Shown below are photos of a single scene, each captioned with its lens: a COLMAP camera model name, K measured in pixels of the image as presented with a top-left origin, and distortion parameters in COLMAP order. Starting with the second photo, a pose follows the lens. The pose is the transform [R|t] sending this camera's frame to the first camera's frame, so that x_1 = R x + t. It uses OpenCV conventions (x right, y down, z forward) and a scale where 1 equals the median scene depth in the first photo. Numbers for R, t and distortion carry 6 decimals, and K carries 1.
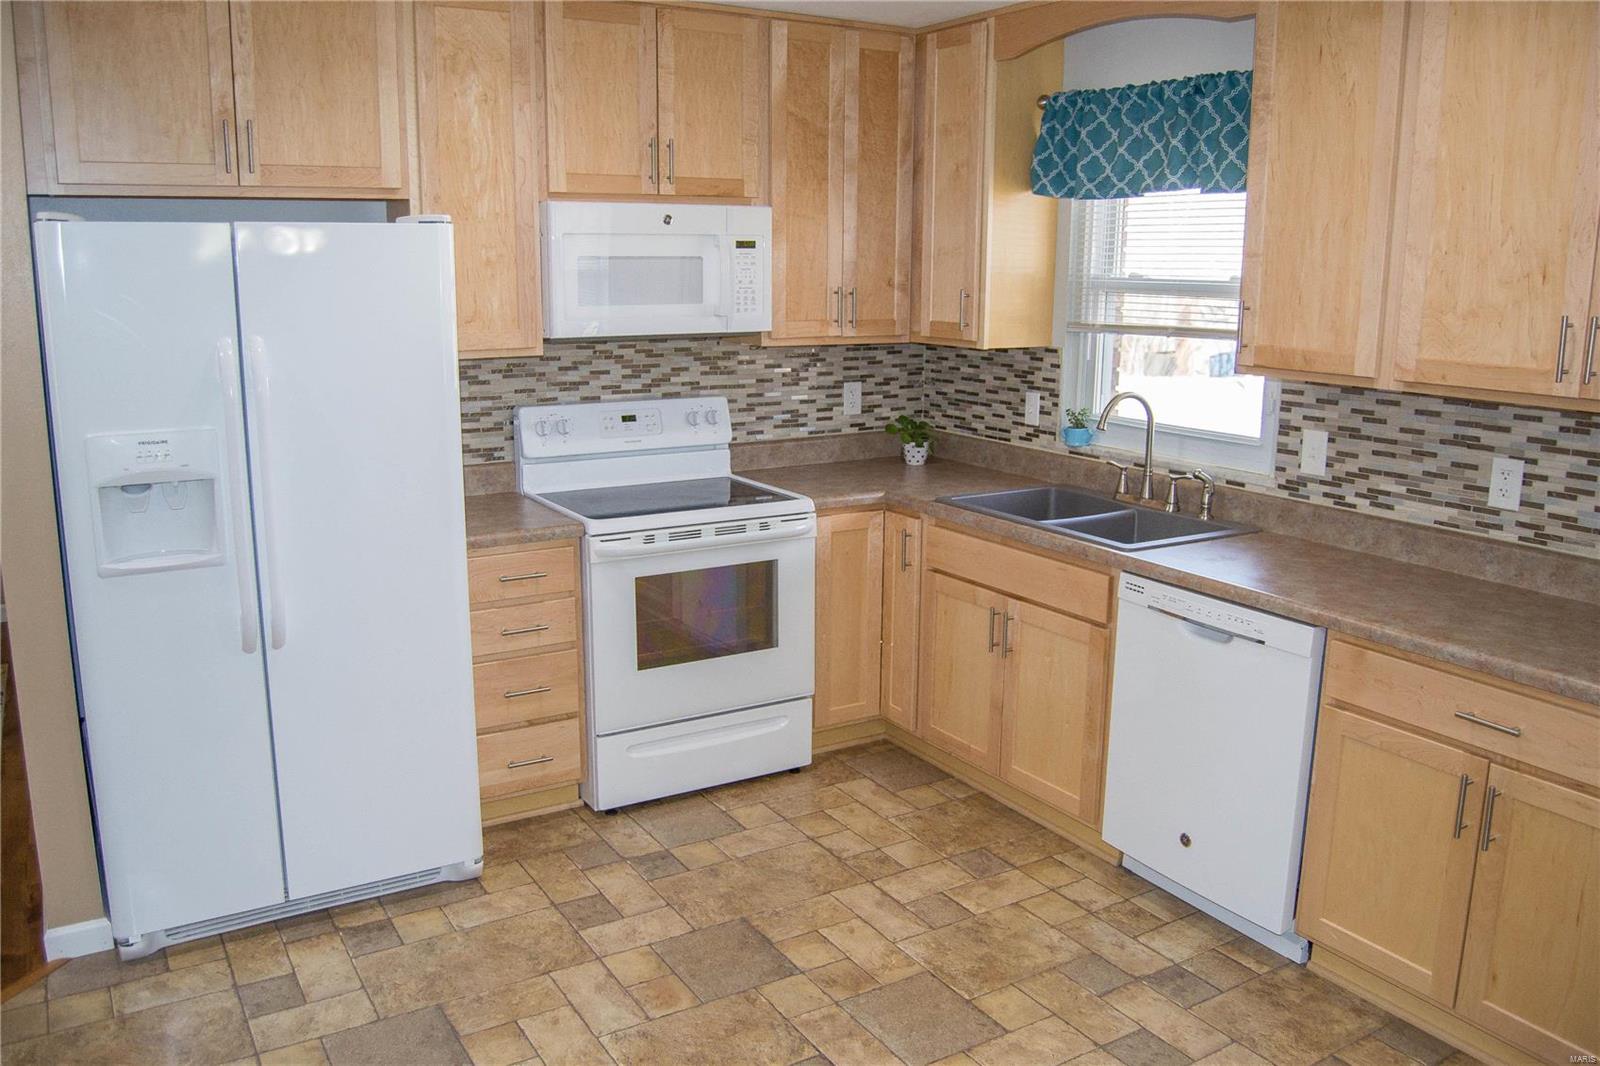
lens RADIAL K [[1266.8, 0, 874.7], [0, 1266.8, 531.0], [0, 0, 1]] dist [-0.092918, 0.032415]
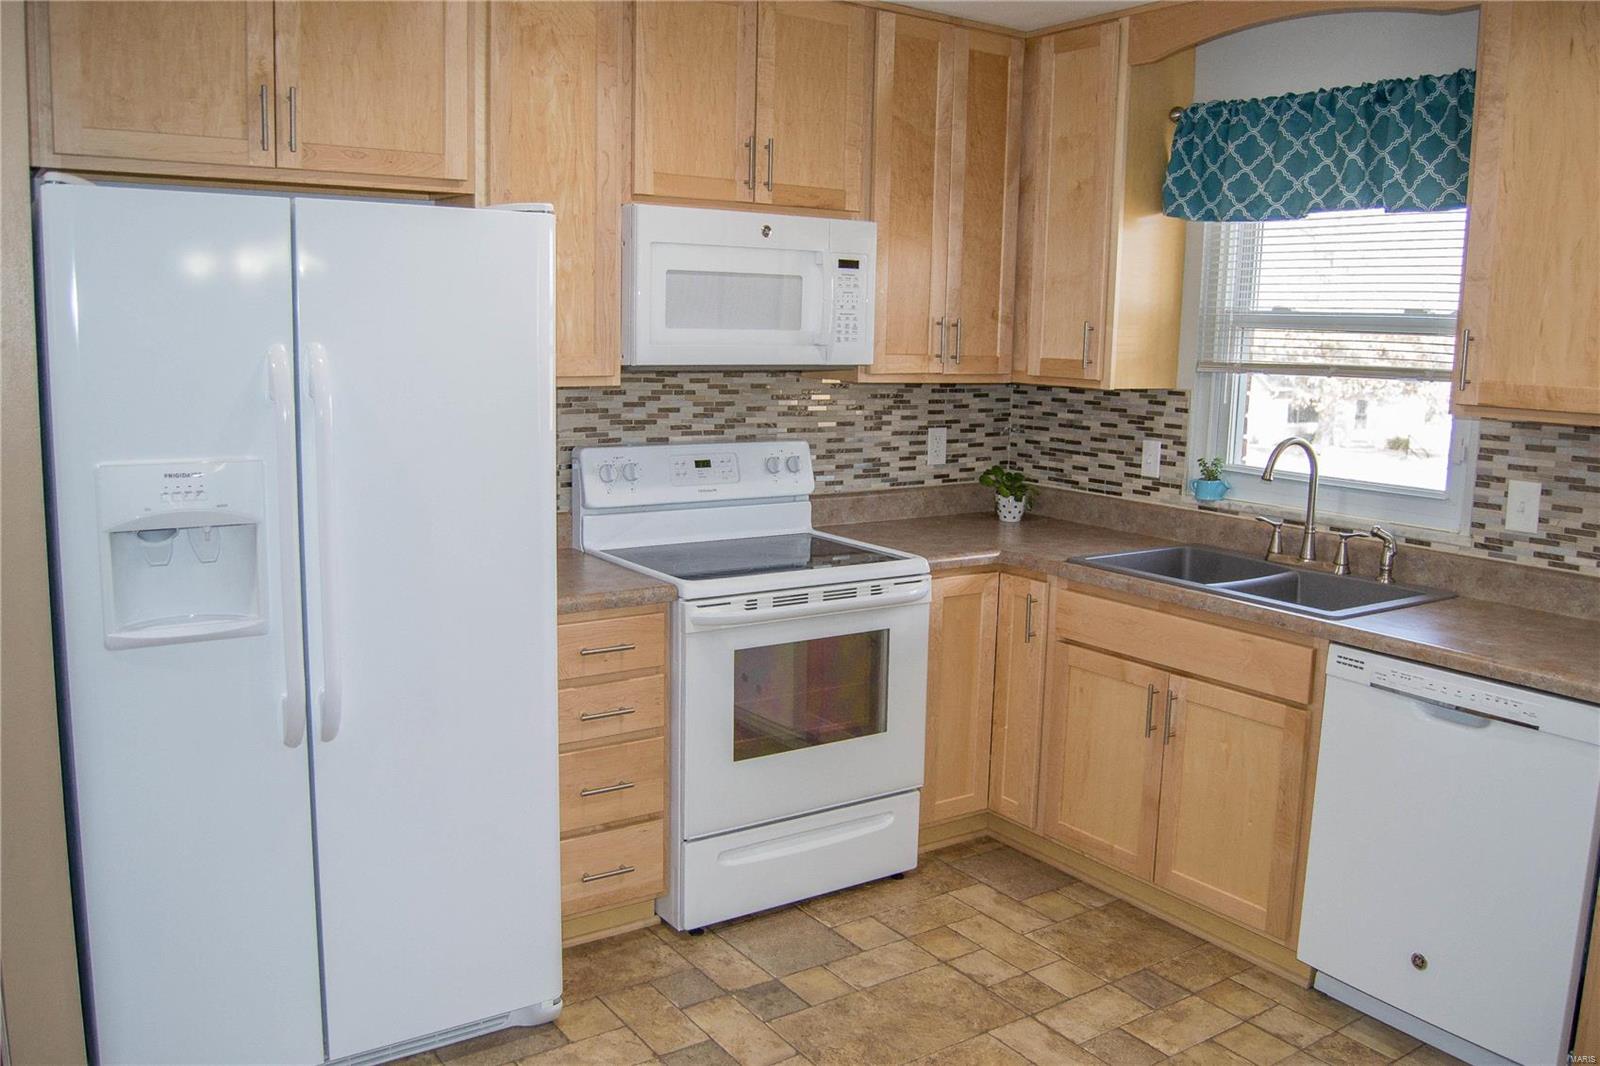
lens RADIAL K [[1266.8, 0, 856.5], [0, 1266.8, 536.2], [0, 0, 1]] dist [-0.092918, 0.032415]
pose [[0.998573, 0.006330, 0.053036, -0.150598], [-0.003762, 0.998822, -0.048377, 0.001571], [-0.053280, 0.048108, 0.997420, 0.152137]]
